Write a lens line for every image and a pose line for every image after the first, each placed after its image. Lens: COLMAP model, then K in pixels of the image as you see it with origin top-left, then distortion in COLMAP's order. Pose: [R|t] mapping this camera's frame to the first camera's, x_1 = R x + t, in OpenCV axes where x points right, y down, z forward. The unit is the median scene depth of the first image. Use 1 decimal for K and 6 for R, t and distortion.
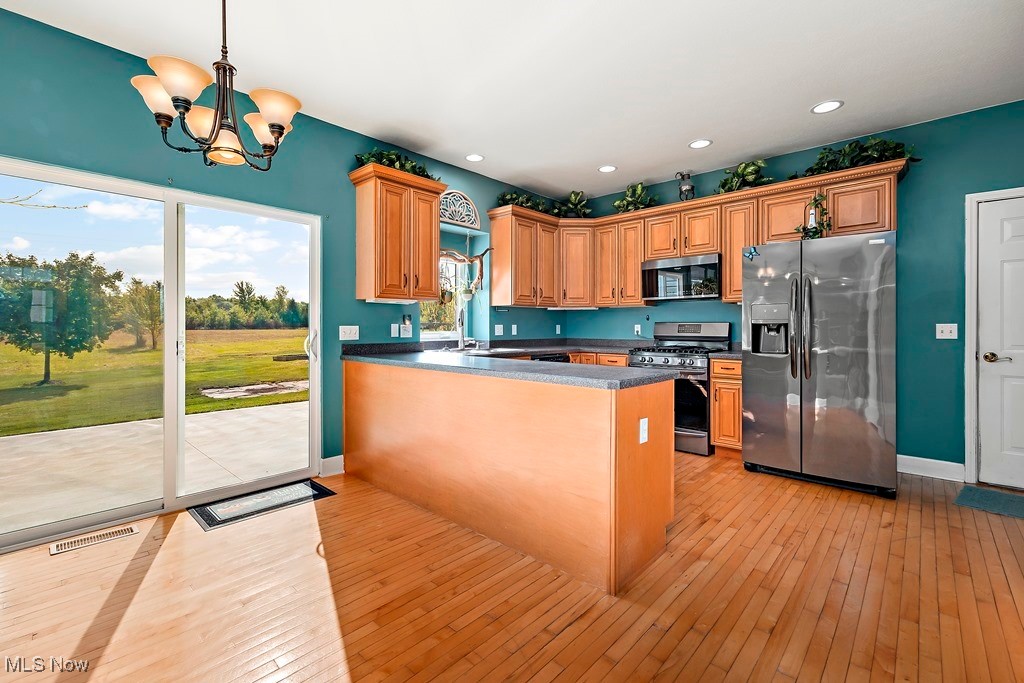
lens RADIAL K [[434.5, 0, 514.0], [0, 434.5, 329.1], [0, 0, 1]] dist [0.006073, -0.001184]
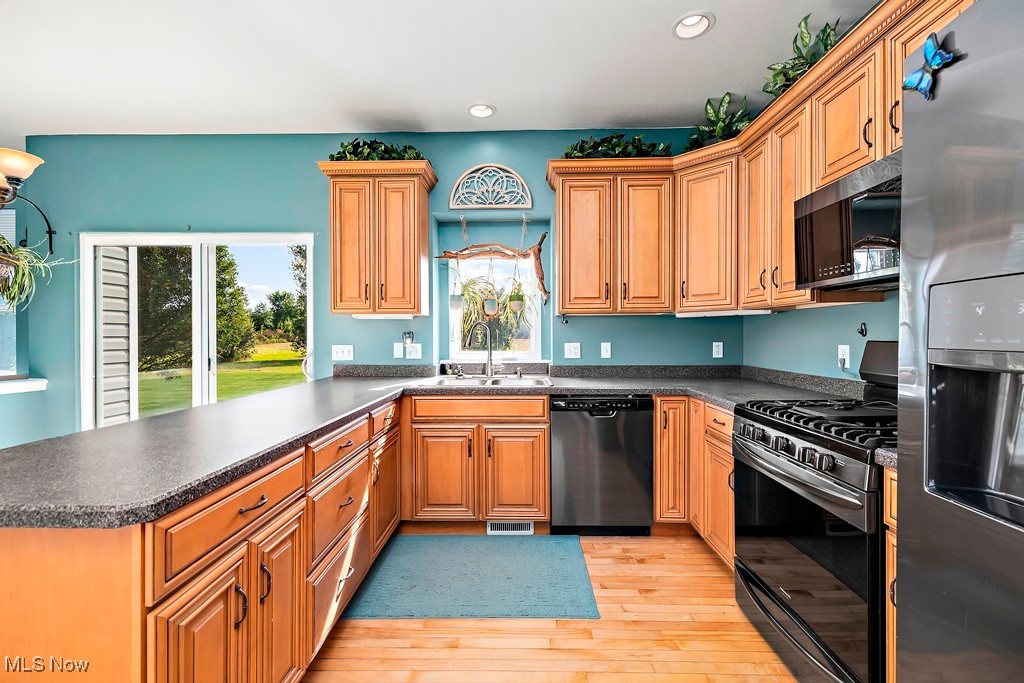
lens RADIAL K [[434.5, 0, 514.2], [0, 434.5, 340.7], [0, 0, 1]] dist [0.006073, -0.001184]
pose [[0.670119, 0.005969, -0.742229, 0.485338], [-0.001190, 0.999975, 0.006967, -0.021287], [0.742252, -0.003785, 0.670110, 0.569887]]
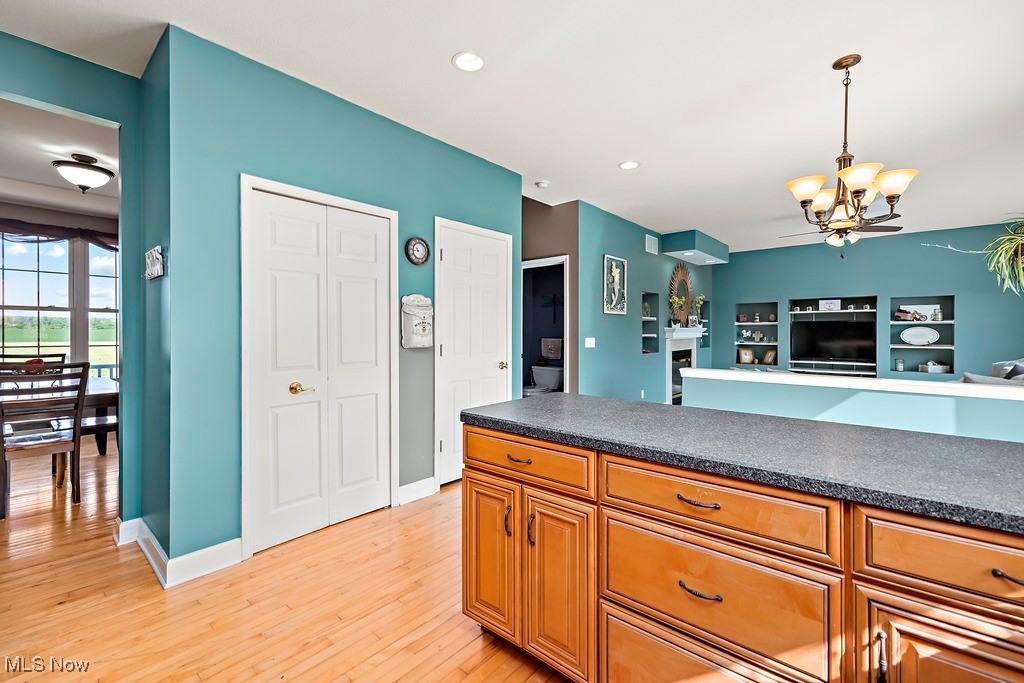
lens RADIAL K [[434.5, 0, 512.9], [0, 434.5, 333.2], [0, 0, 1]] dist [0.006073, -0.001184]
pose [[-0.999292, -0.001652, -0.037592, 0.185800], [-0.001656, 0.999999, 0.000079, -0.022195], [0.037591, 0.000141, -0.999293, 1.003143]]
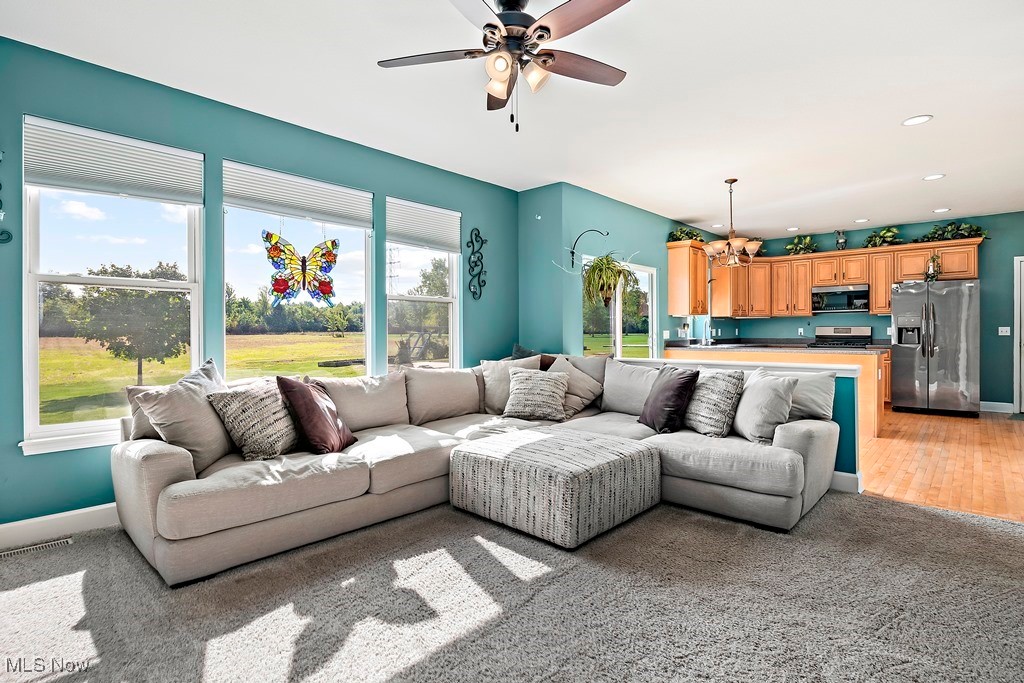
lens RADIAL K [[500.0, 0, 514.9], [0, 500.0, 336.9], [0, 0, 1]] dist [-0.008034, -0.001527]
pose [[0.999956, -0.008186, 0.004557, -0.870323], [0.008144, 0.999924, 0.009252, -0.005353], [-0.004632, -0.009214, 0.999947, -0.866918]]
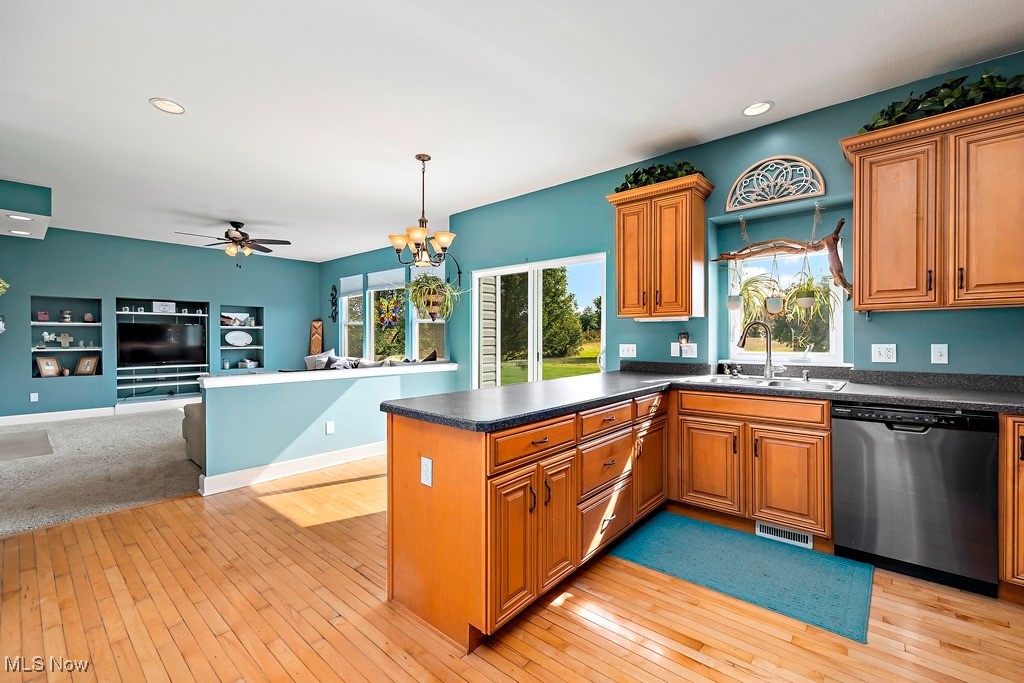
lens RADIAL K [[434.5, 0, 515.3], [0, 434.5, 340.4], [0, 0, 1]] dist [0.006073, -0.001184]
pose [[0.043222, 0.008172, -0.999032, 0.614725], [-0.000504, 0.999967, 0.008158, -0.022662], [0.999065, 0.000151, 0.043225, 0.586630]]
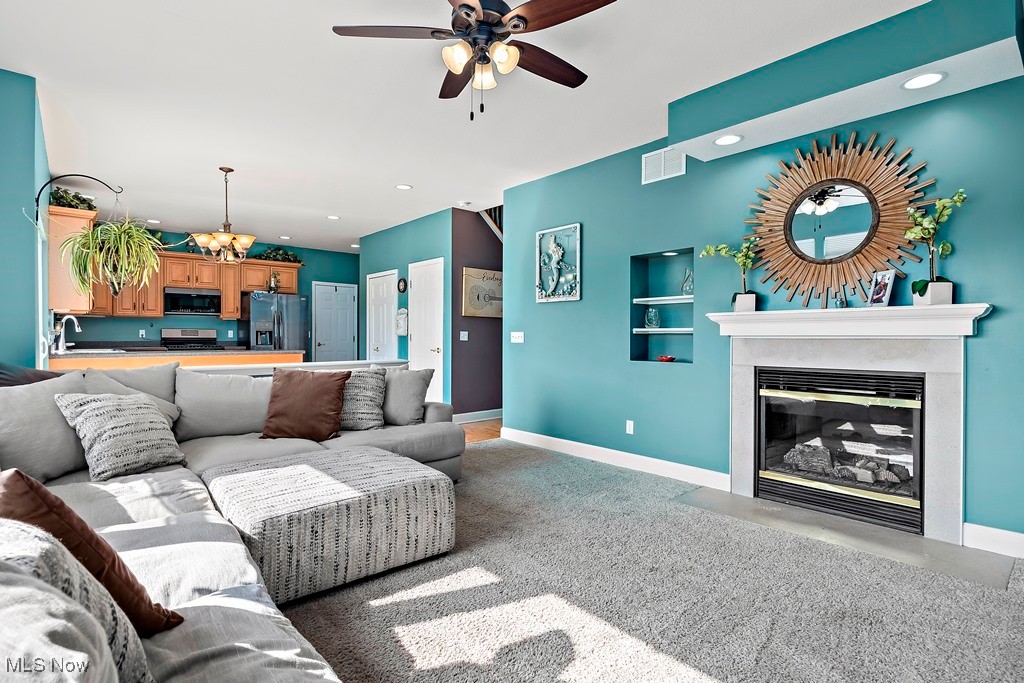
lens RADIAL K [[500.0, 0, 514.4], [0, 500.0, 344.3], [0, 0, 1]] dist [-0.008034, -0.001527]
pose [[0.105881, -0.019781, 0.994182, -1.407258], [-0.005324, 0.999777, 0.020460, -0.003590], [-0.994365, -0.007459, 0.105752, -0.386884]]
